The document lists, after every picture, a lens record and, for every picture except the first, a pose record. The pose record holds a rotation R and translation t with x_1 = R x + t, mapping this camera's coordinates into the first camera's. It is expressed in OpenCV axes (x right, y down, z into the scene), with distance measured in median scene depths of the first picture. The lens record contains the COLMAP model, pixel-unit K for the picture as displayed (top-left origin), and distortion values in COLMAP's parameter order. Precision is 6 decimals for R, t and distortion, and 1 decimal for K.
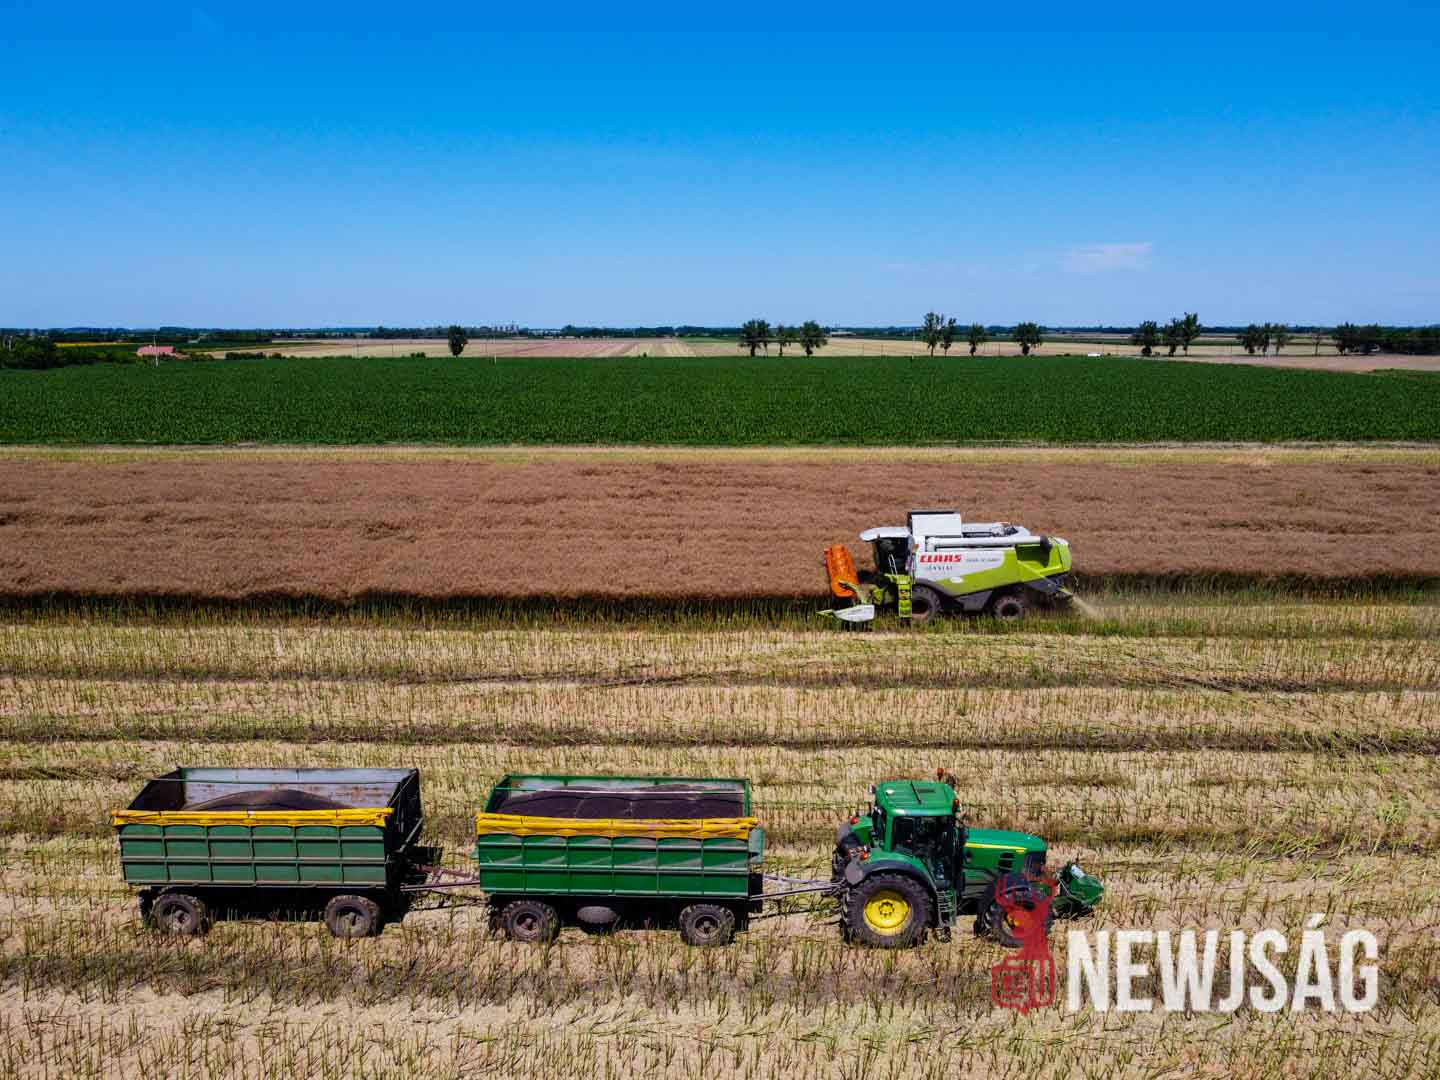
lens RADIAL K [[1007.2, 0, 717.2], [0, 1007.2, 542.5], [0, 0, 1]] dist [0.008206, -0.002368]
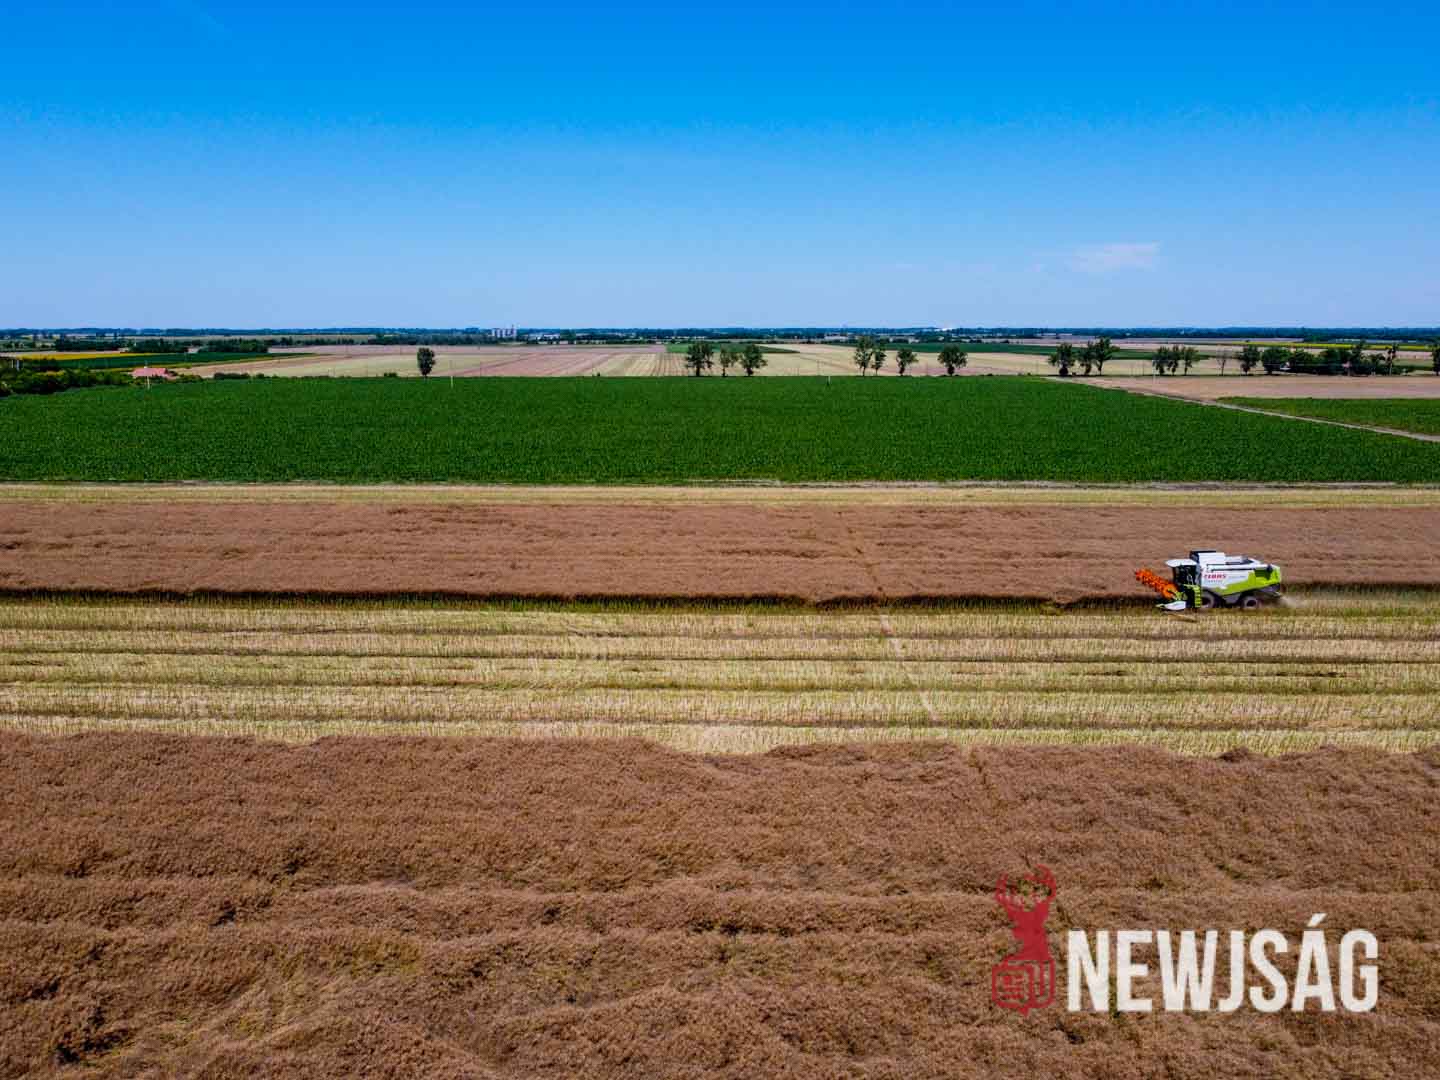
lens RADIAL K [[1007.2, 0, 722.8], [0, 1007.2, 540.3], [0, 0, 1]] dist [0.008206, -0.002368]
pose [[0.999994, 0.002997, -0.001454, 0.471961], [-0.003000, 0.999994, -0.001943, -0.031691], [0.001449, 0.001948, 0.999997, -0.669798]]
